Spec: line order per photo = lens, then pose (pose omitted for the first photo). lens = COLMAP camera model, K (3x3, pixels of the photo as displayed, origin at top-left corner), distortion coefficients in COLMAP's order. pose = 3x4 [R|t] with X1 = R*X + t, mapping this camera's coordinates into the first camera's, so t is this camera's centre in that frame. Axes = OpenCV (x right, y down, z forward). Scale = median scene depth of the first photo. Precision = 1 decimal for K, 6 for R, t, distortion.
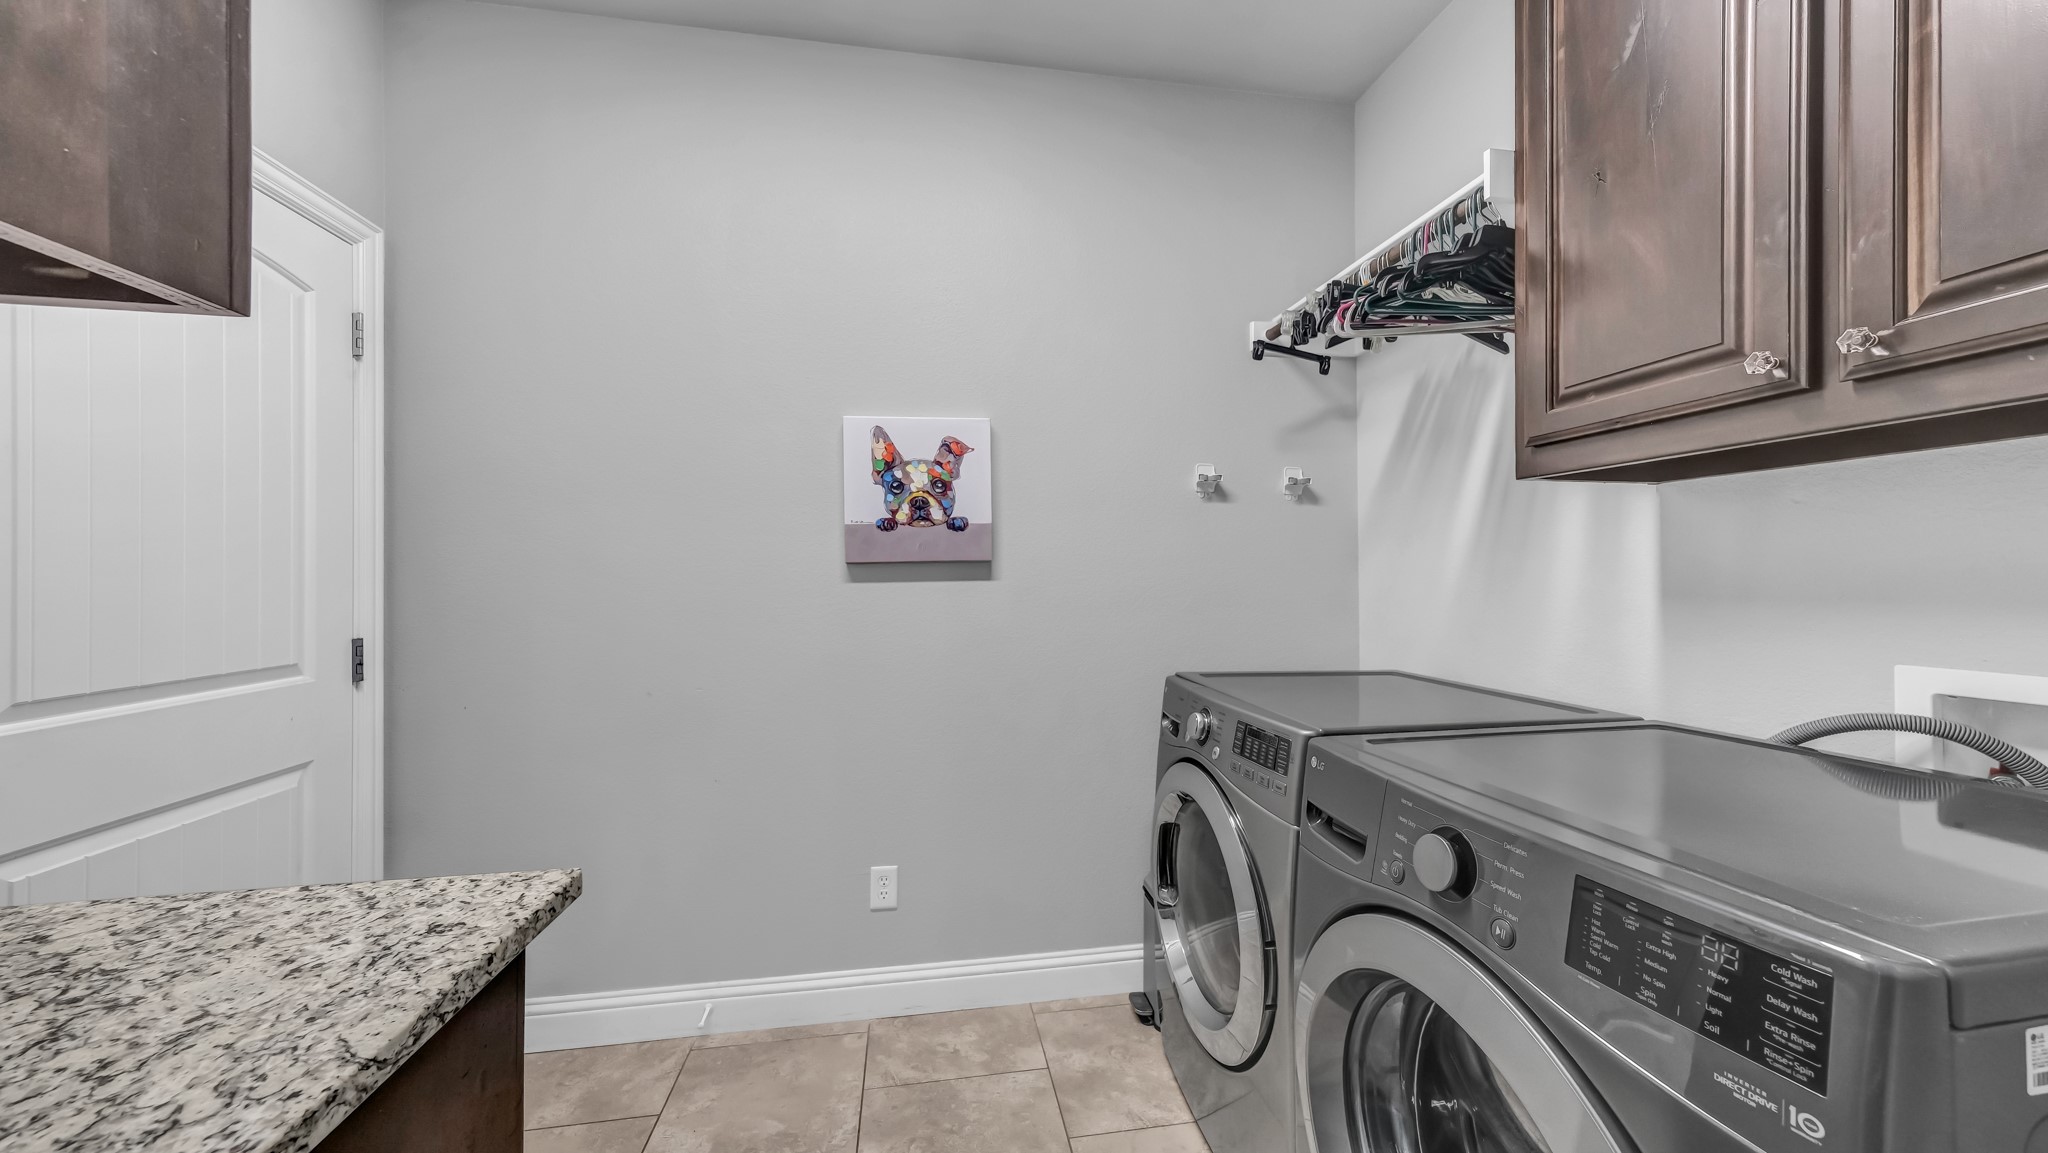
lens RADIAL K [[715.3, 0, 1023.8], [0, 715.3, 566.8], [0, 0, 1]] dist [-0.009913, 0.005379]
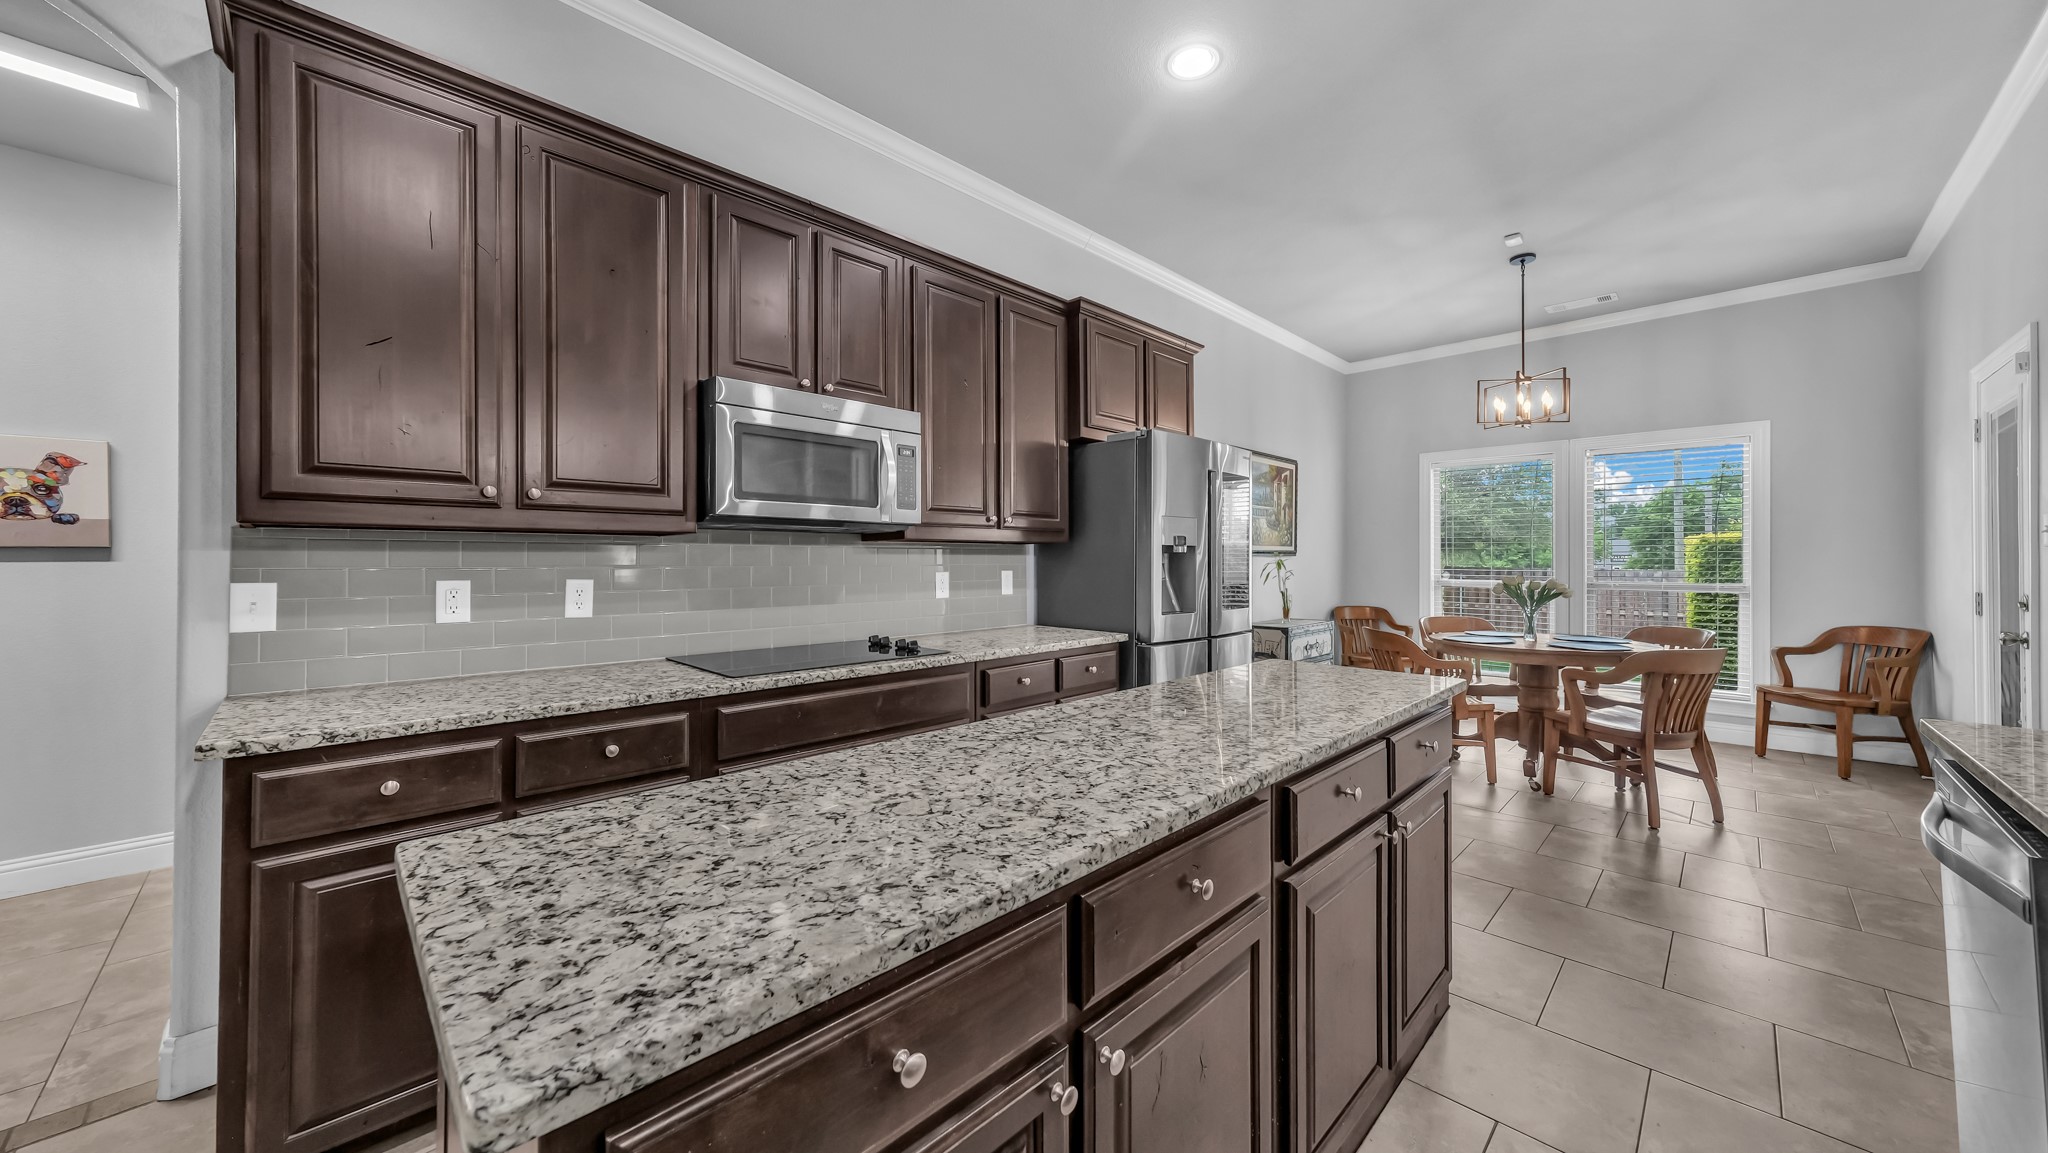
lens RADIAL K [[714.9, 0, 1026.7], [0, 714.9, 555.4], [0, 0, 1]] dist [-0.017942, 0.007624]
pose [[0.802179, 0.007688, 0.597034, 0.555112], [-0.004838, 0.999968, -0.006377, 0.008023], [-0.597064, 0.002228, 0.802191, -1.129350]]
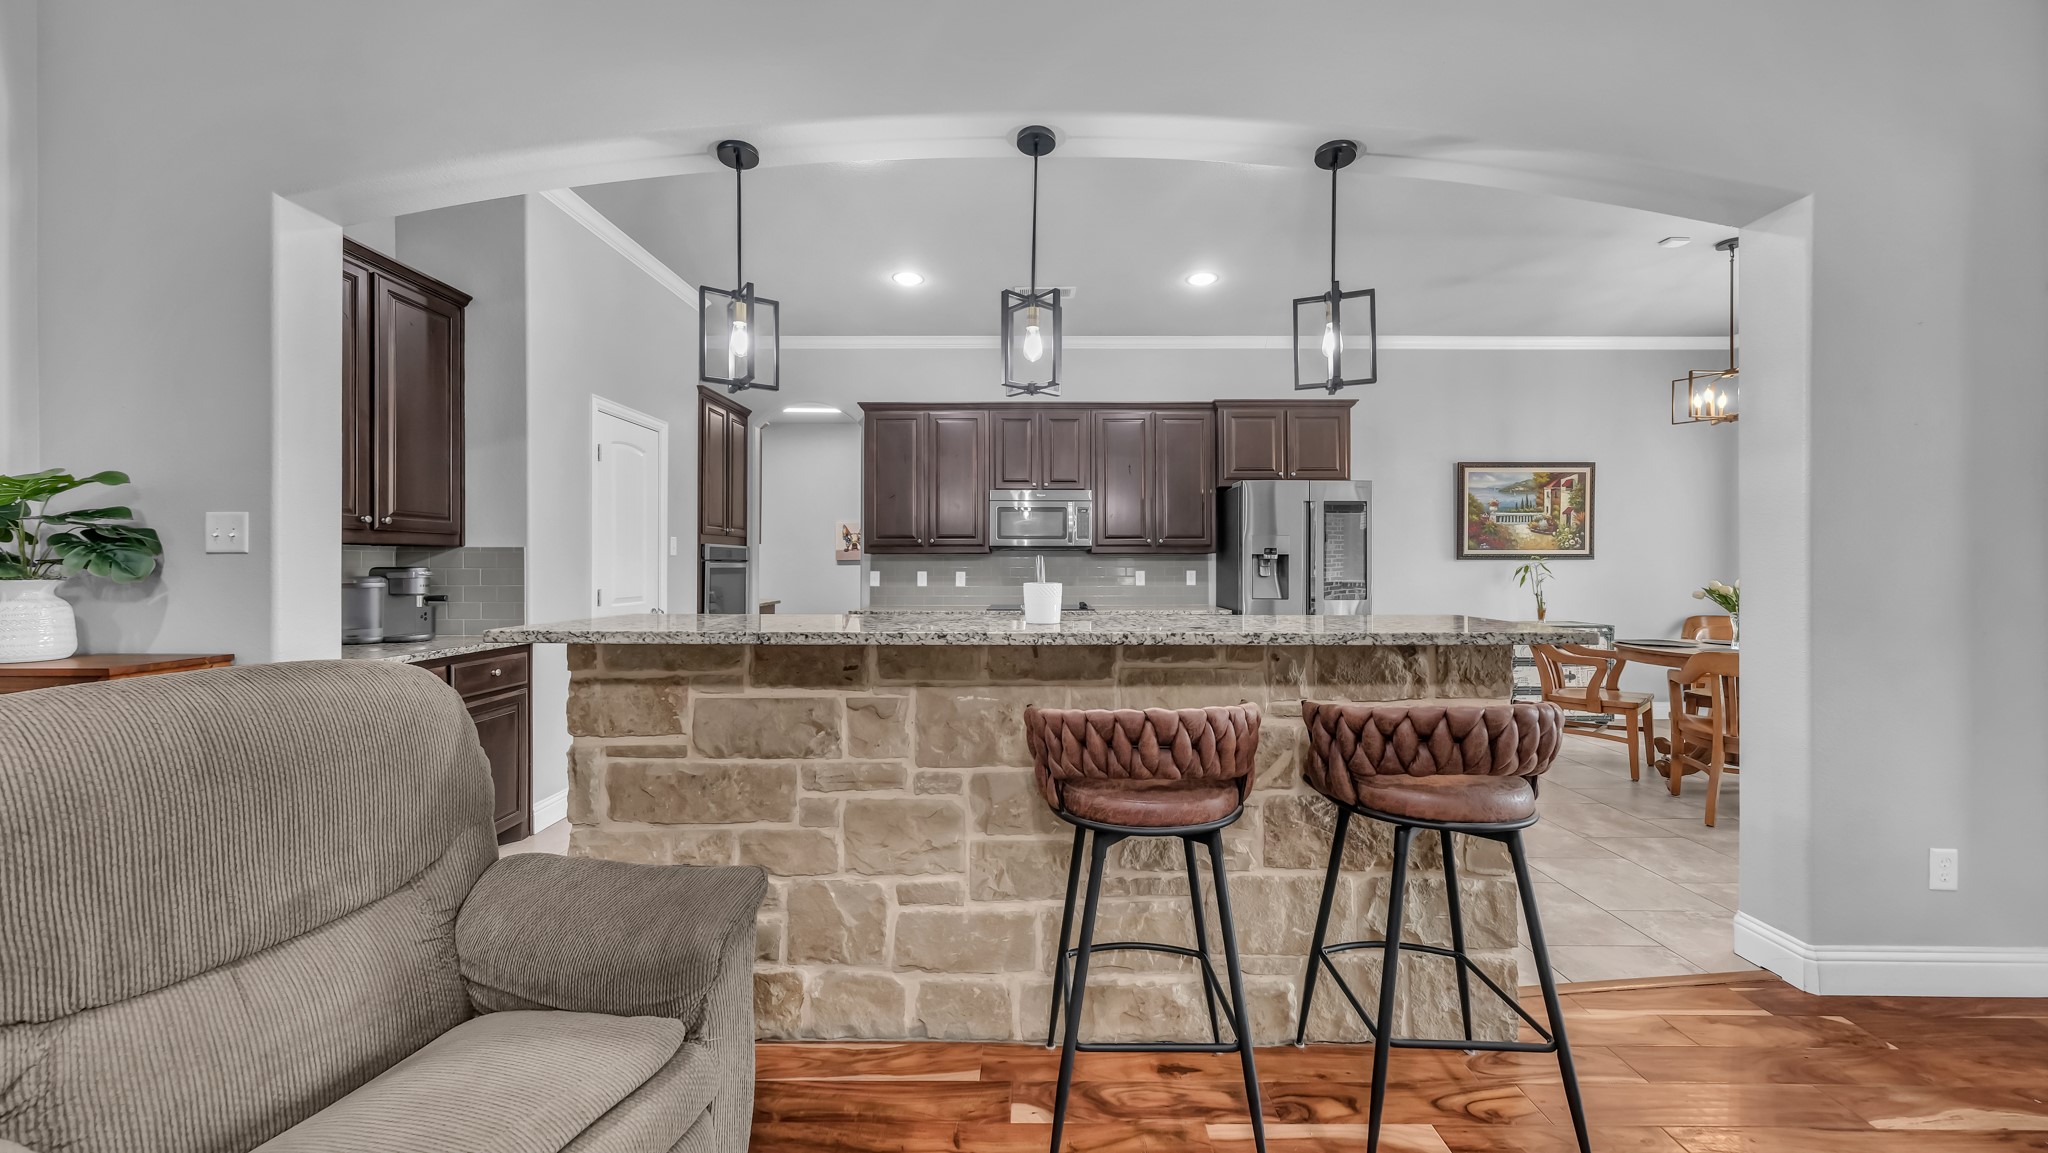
lens RADIAL K [[700.2, 0, 1033.3], [0, 700.2, 562.9], [0, 0, 1]] dist [-0.002096, 0.000071]
pose [[0.988301, 0.003044, -0.152486, 1.345162], [-0.003263, 0.999994, -0.001186, 0.009339], [0.152481, 0.001669, 0.988305, -2.500941]]
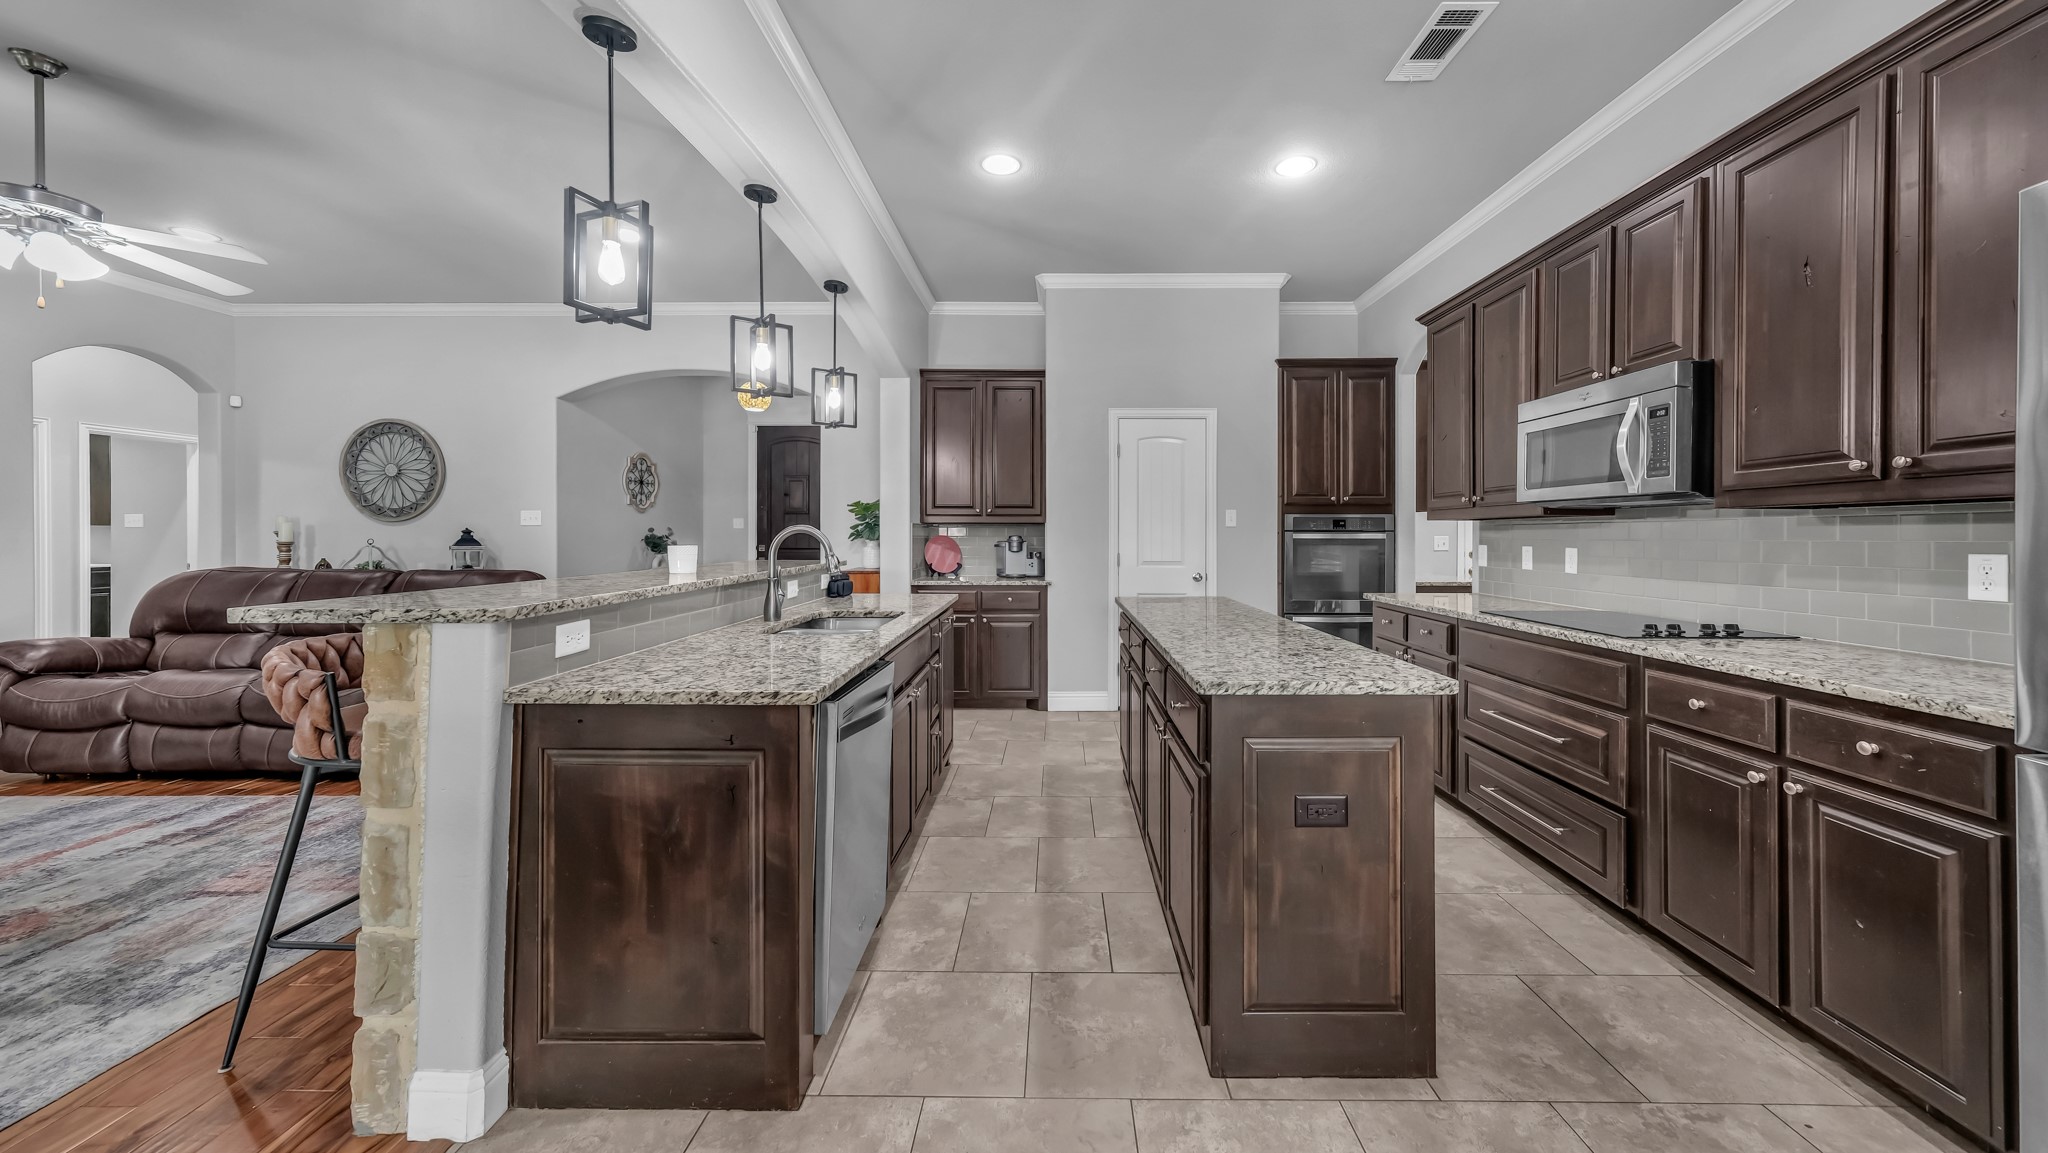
lens RADIAL K [[698.9, 0, 1037.1], [0, 698.9, 532.2], [0, 0, 1]] dist [-0.005763, 0.000021]
pose [[-0.166281, -0.000944, -0.986078, 2.375244], [-0.002156, 0.999997, -0.000594, 0.009430], [0.986076, 0.002027, -0.166282, -0.773539]]
